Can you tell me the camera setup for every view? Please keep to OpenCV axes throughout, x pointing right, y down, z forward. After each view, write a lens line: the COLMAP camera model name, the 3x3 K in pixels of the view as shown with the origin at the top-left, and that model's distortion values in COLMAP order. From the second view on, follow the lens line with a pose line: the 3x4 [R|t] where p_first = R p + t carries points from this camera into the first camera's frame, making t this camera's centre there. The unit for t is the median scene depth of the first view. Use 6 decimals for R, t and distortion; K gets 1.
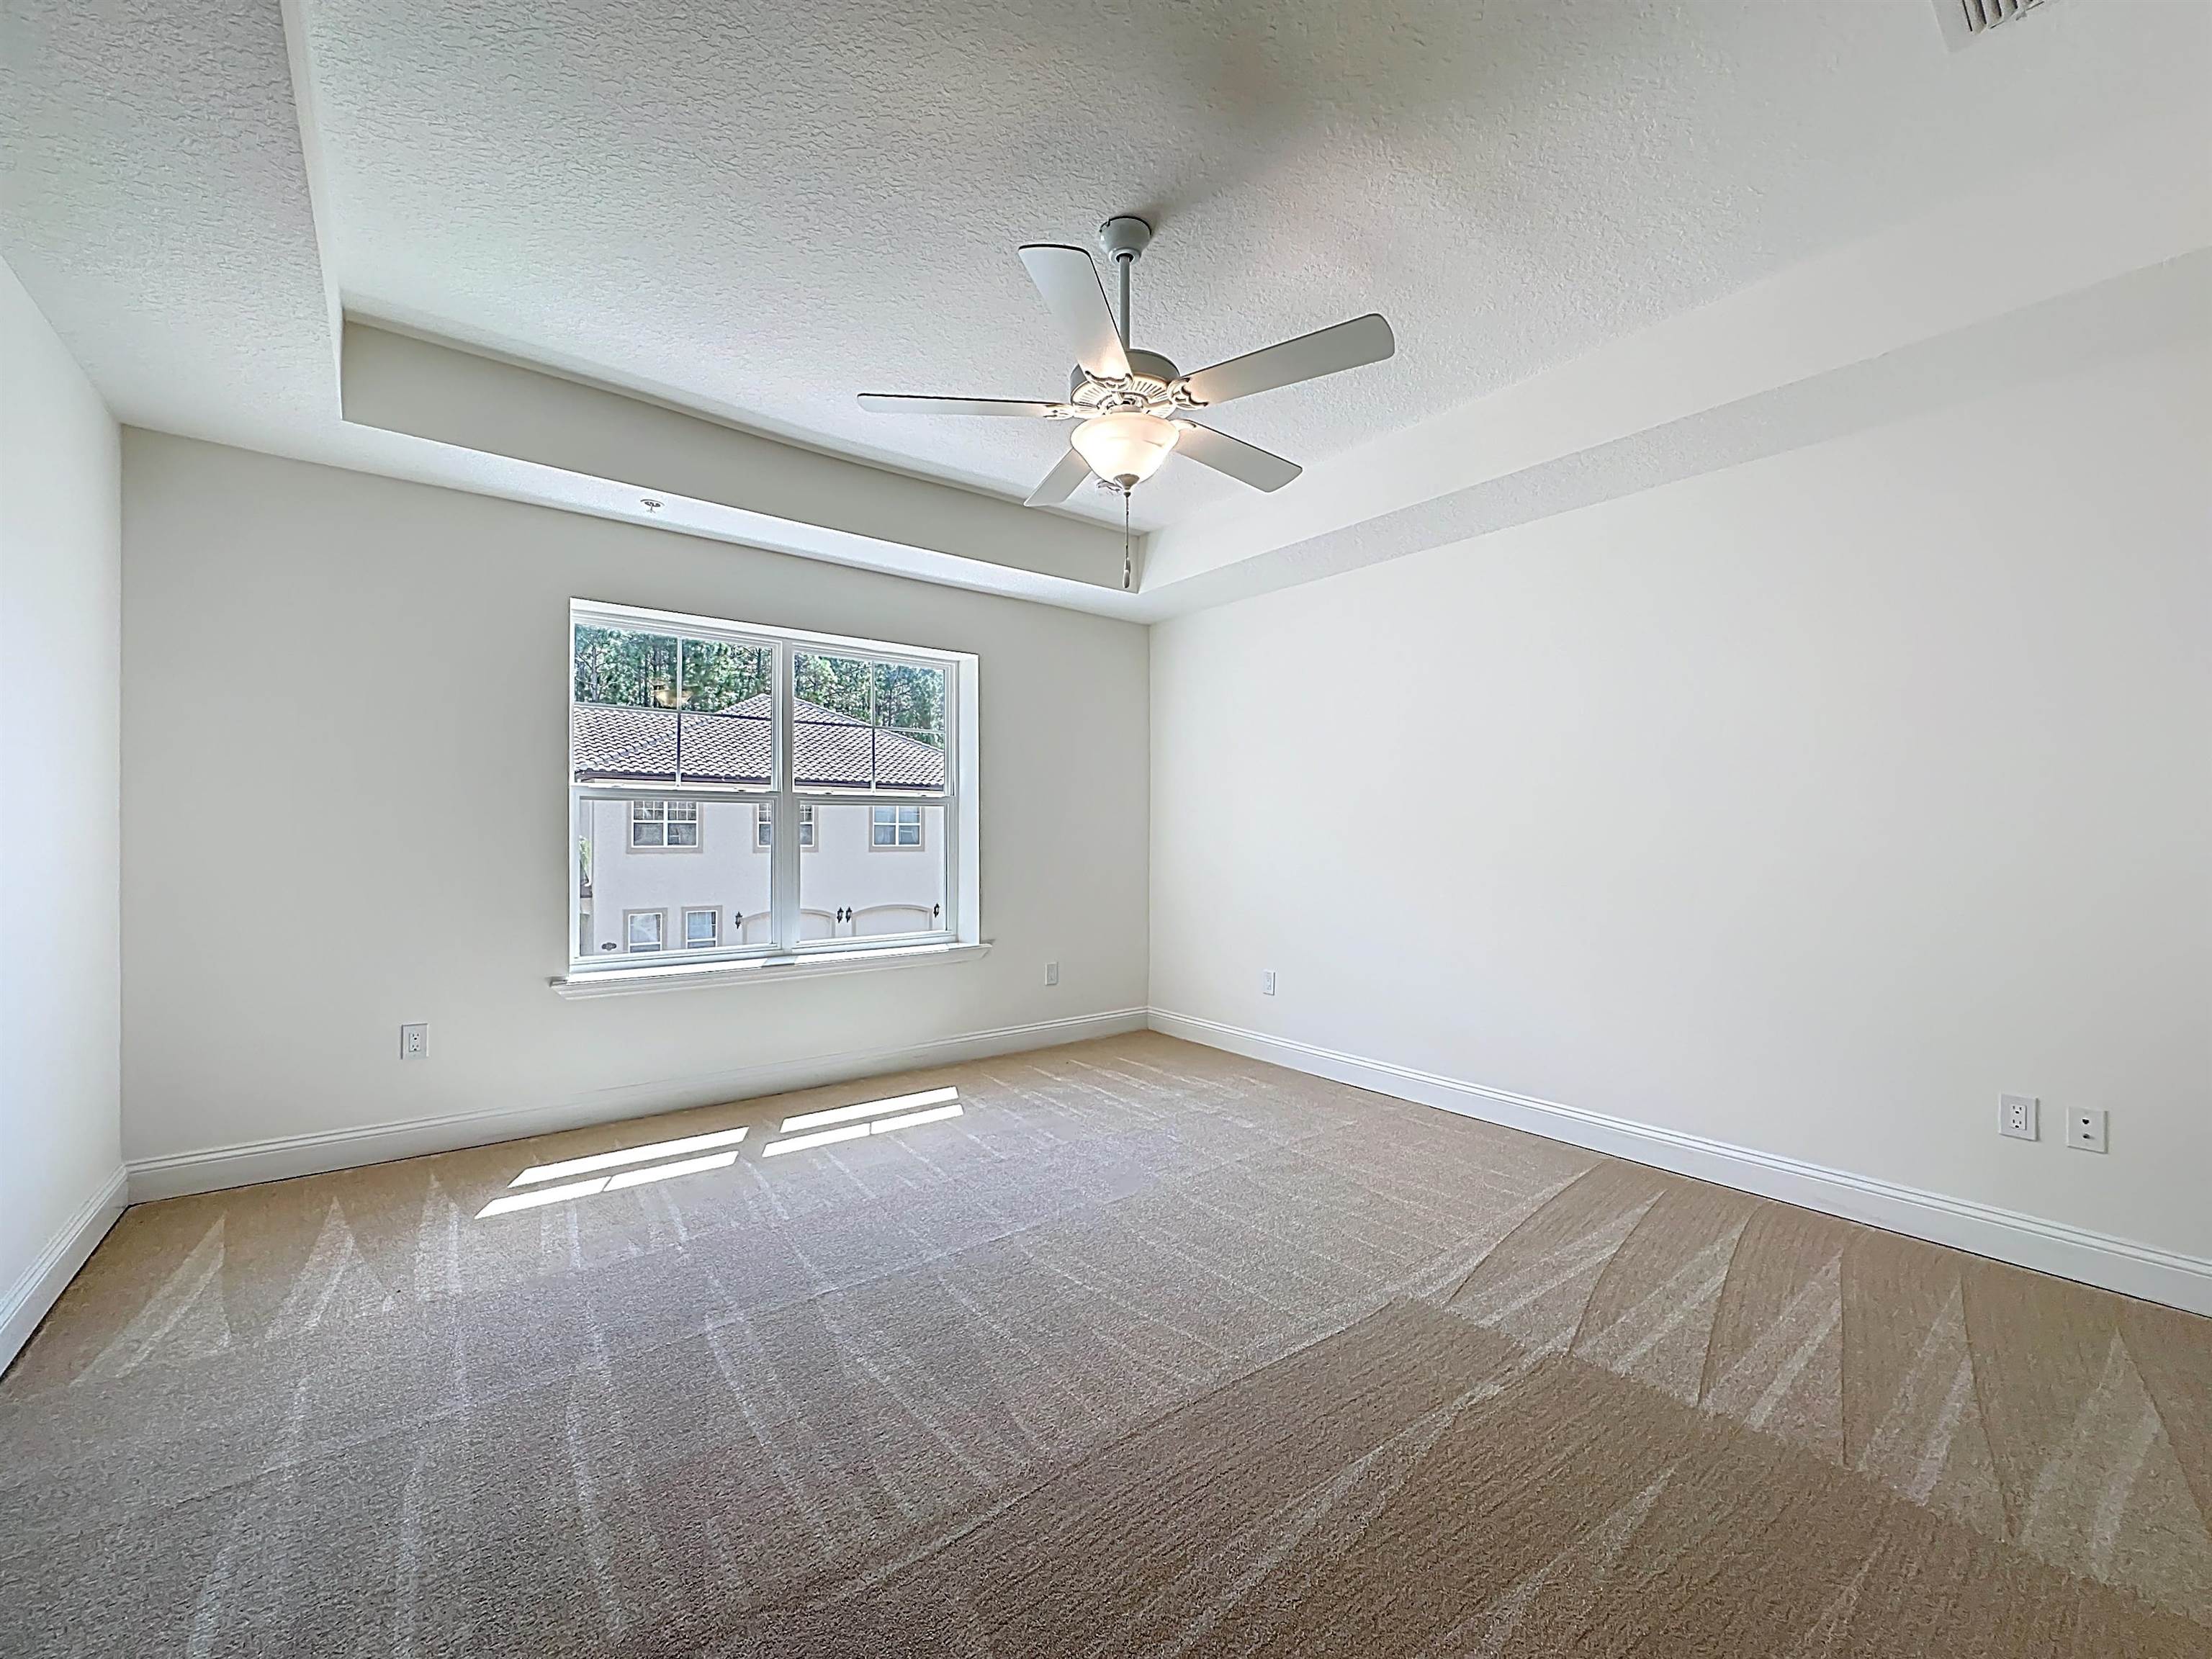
lens RADIAL K [[895.7, 0, 1137.1], [0, 895.7, 809.0], [0, 0, 1]] dist [0.014428, 0.000015]
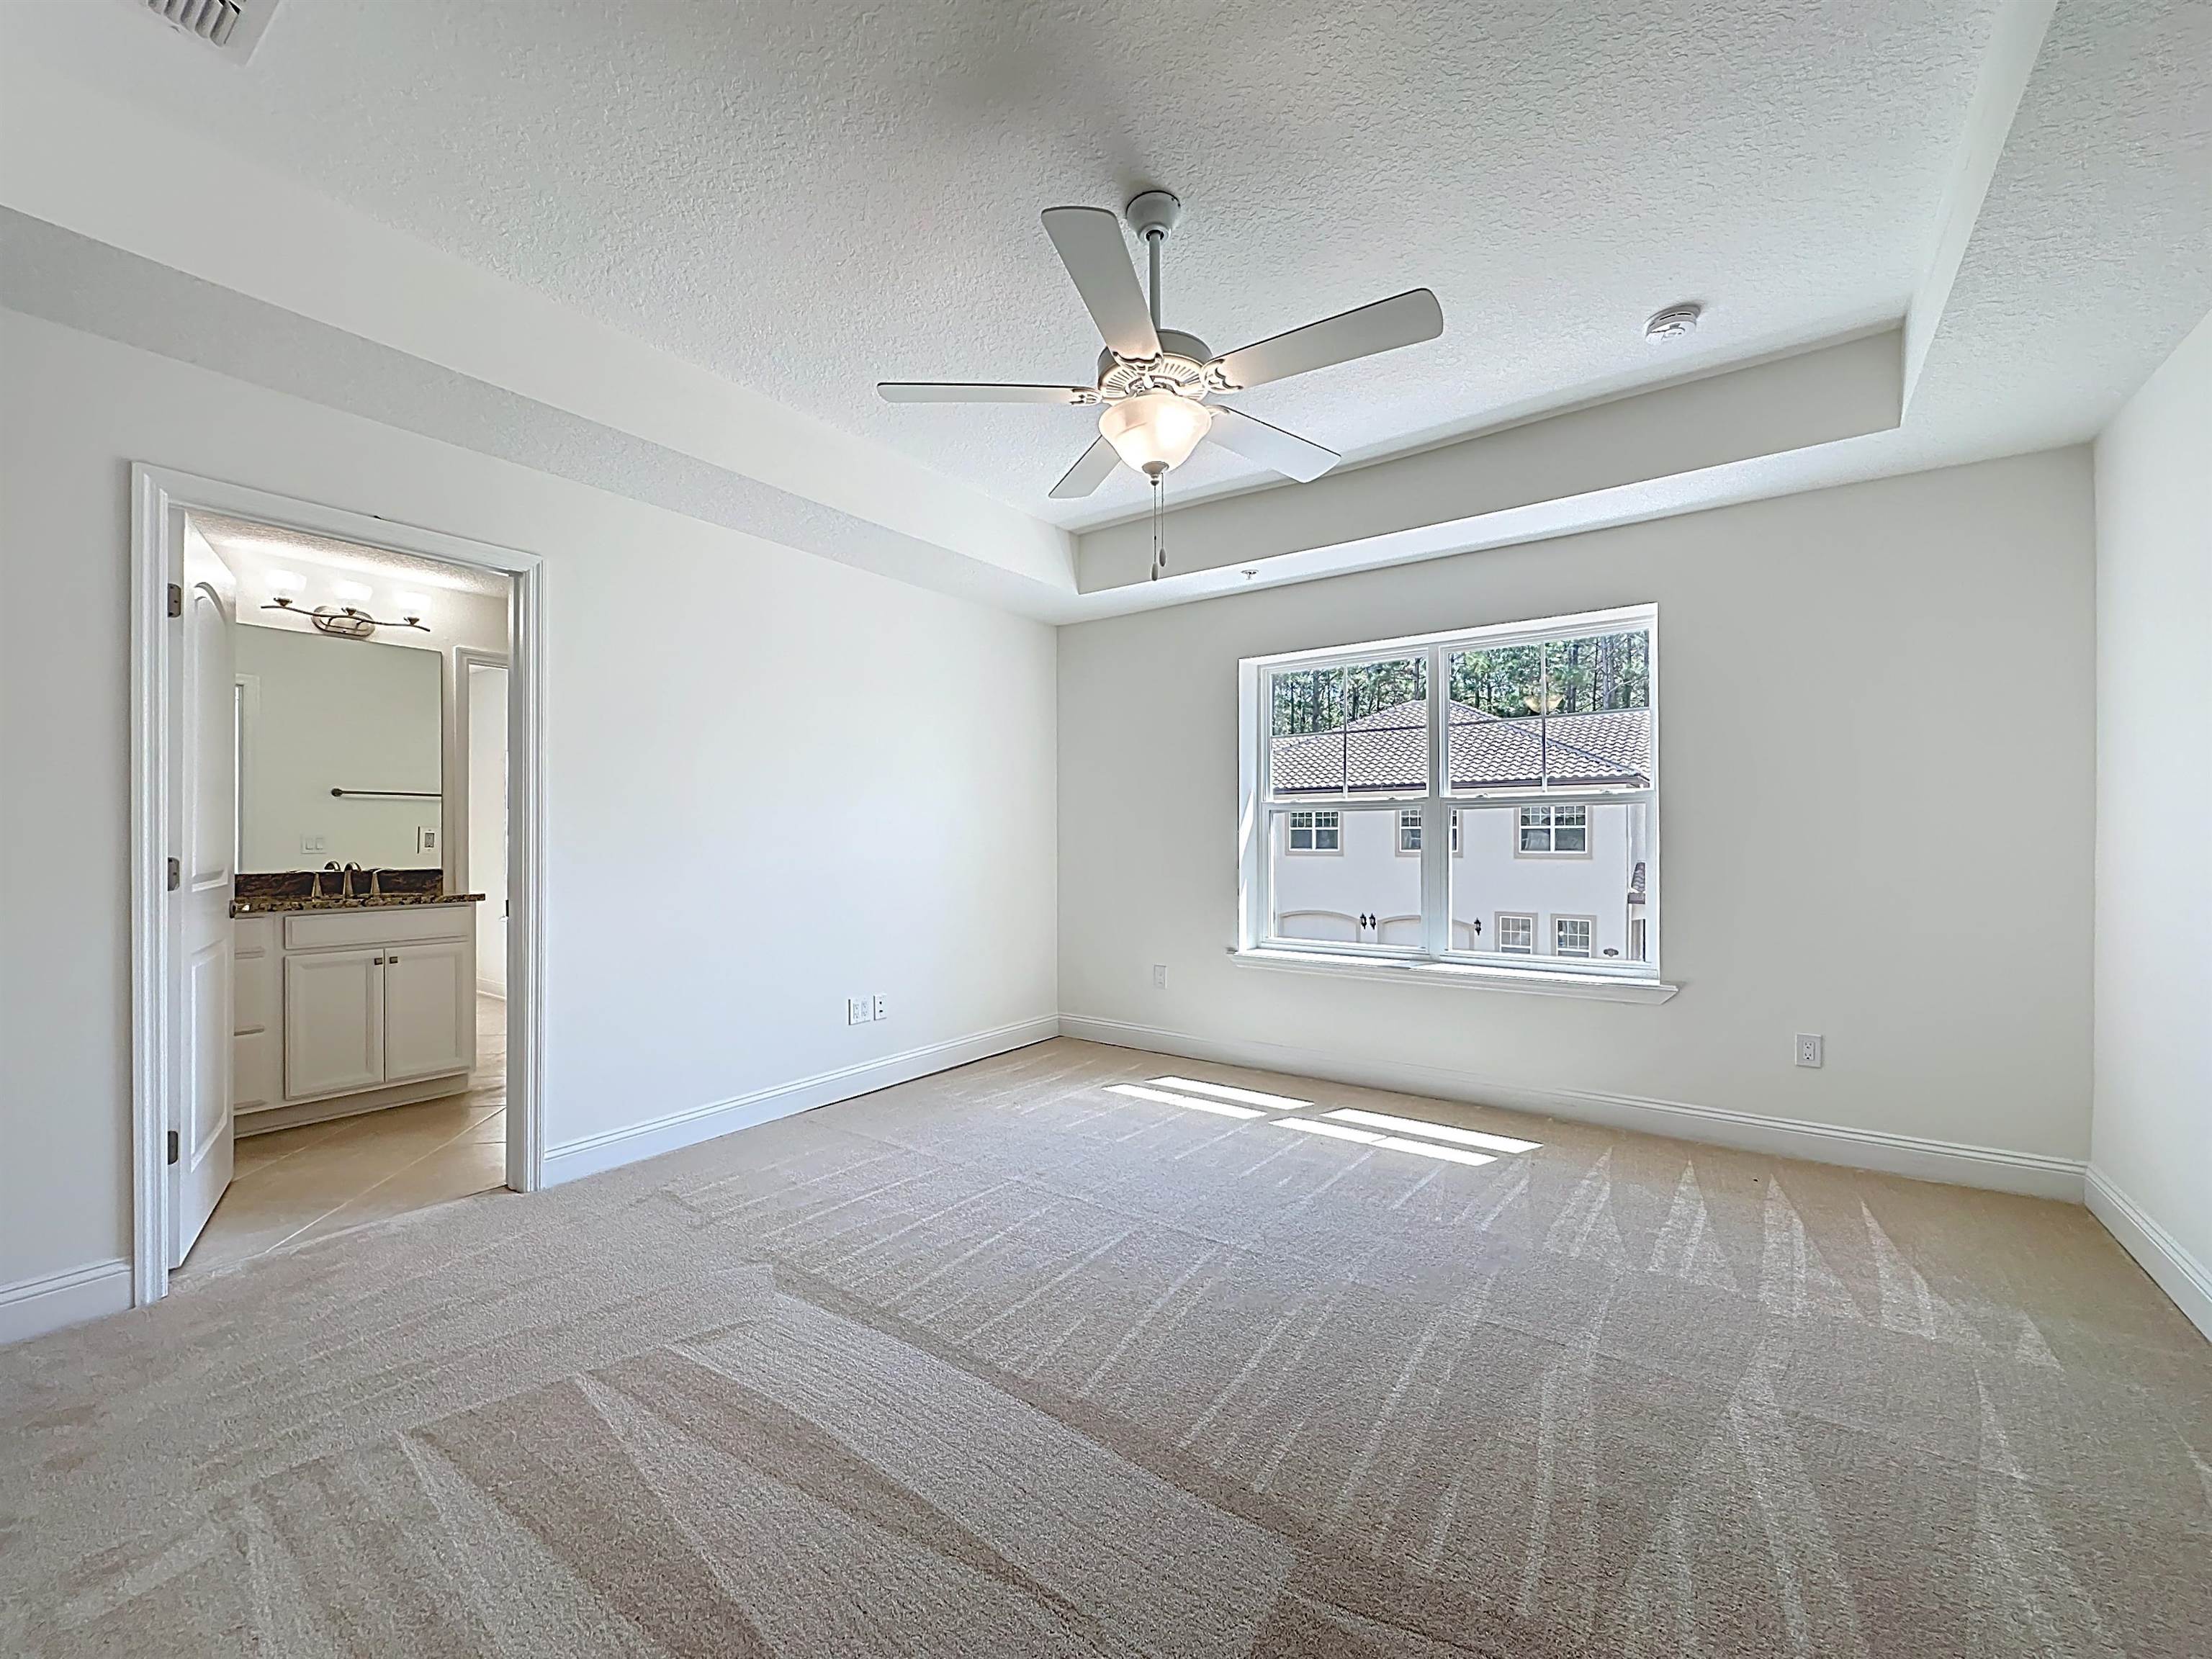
lens RADIAL K [[907.2, 0, 1102.5], [0, 907.2, 812.1], [0, 0, 1]] dist [-0.000922, 0.000282]
pose [[0.261653, -0.032324, -0.964621, 0.501853], [0.029134, 0.999248, -0.025581, 0.013394], [0.964722, -0.021410, 0.262398, 0.394063]]
